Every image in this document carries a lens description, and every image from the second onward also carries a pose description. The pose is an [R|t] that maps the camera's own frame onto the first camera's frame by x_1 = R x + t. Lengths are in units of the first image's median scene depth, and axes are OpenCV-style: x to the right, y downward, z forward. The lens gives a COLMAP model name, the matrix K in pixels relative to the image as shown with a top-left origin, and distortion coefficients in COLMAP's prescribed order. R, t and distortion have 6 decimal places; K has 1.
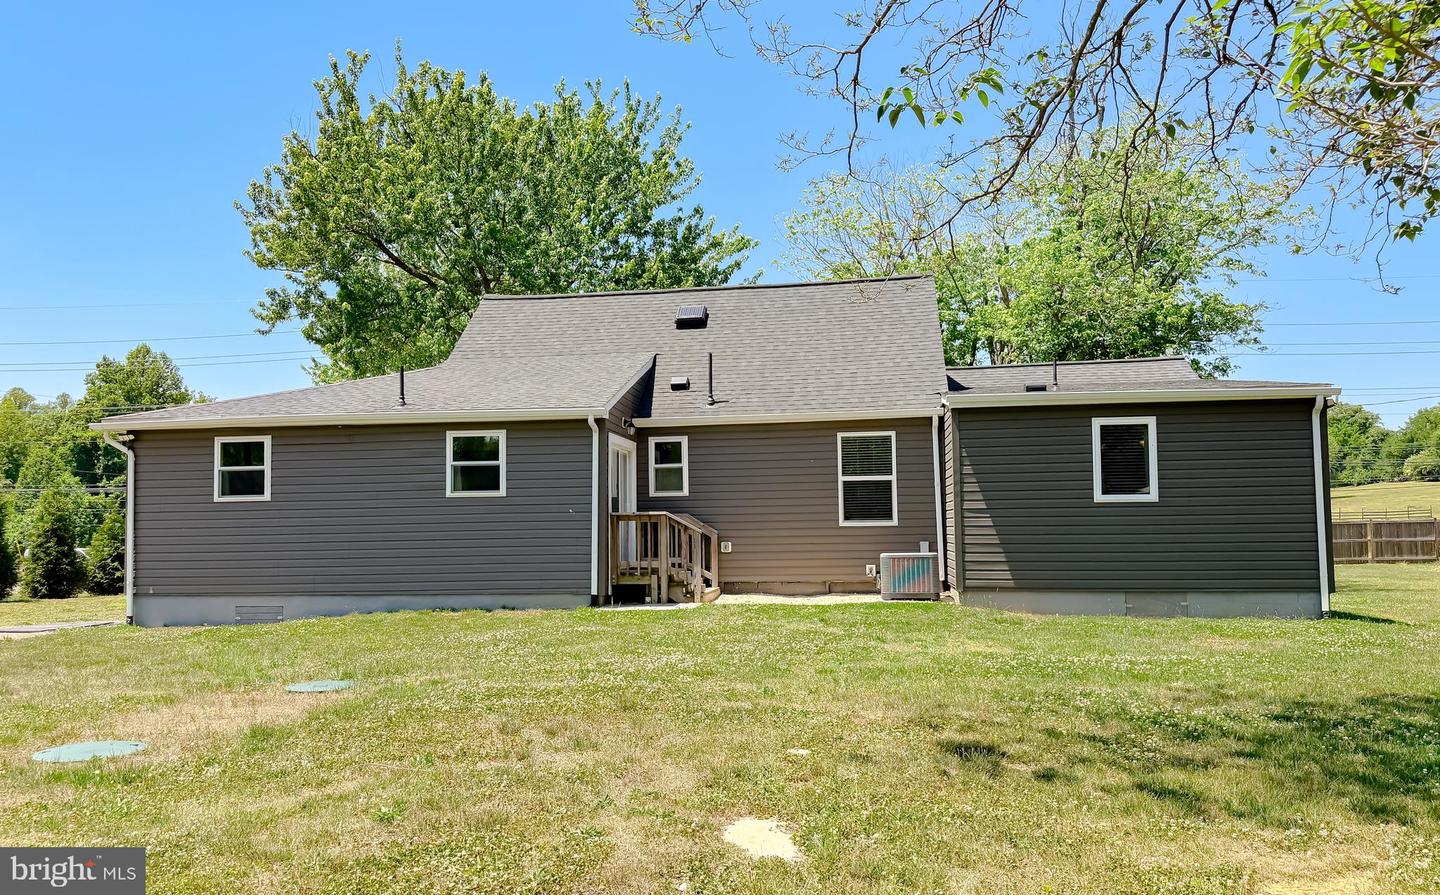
lens RADIAL K [[1050.1, 0, 715.7], [0, 1050.1, 471.4], [0, 0, 1]] dist [0.160697, -0.232418]
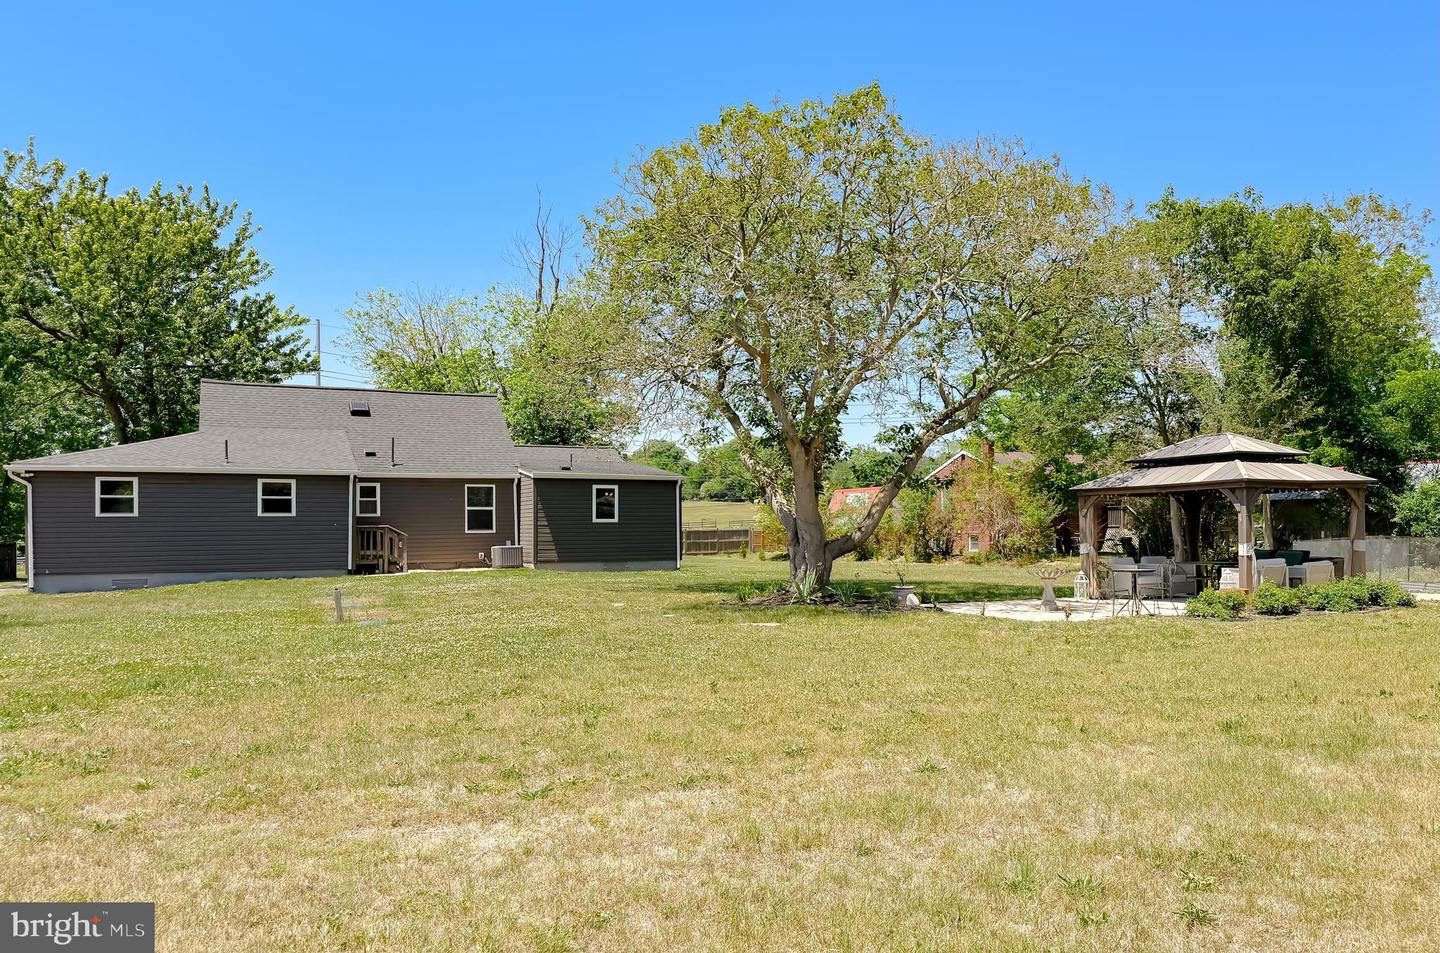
lens RADIAL K [[998.6, 0, 720.0], [0, 998.6, 476.5], [0, 0, 1]] dist [-0.039433, -0.001092]
pose [[0.831369, 0.031533, 0.554826, -0.511232], [-0.028261, 0.999496, -0.014458, -0.038456], [-0.555002, -0.003660, 0.831841, -0.777215]]
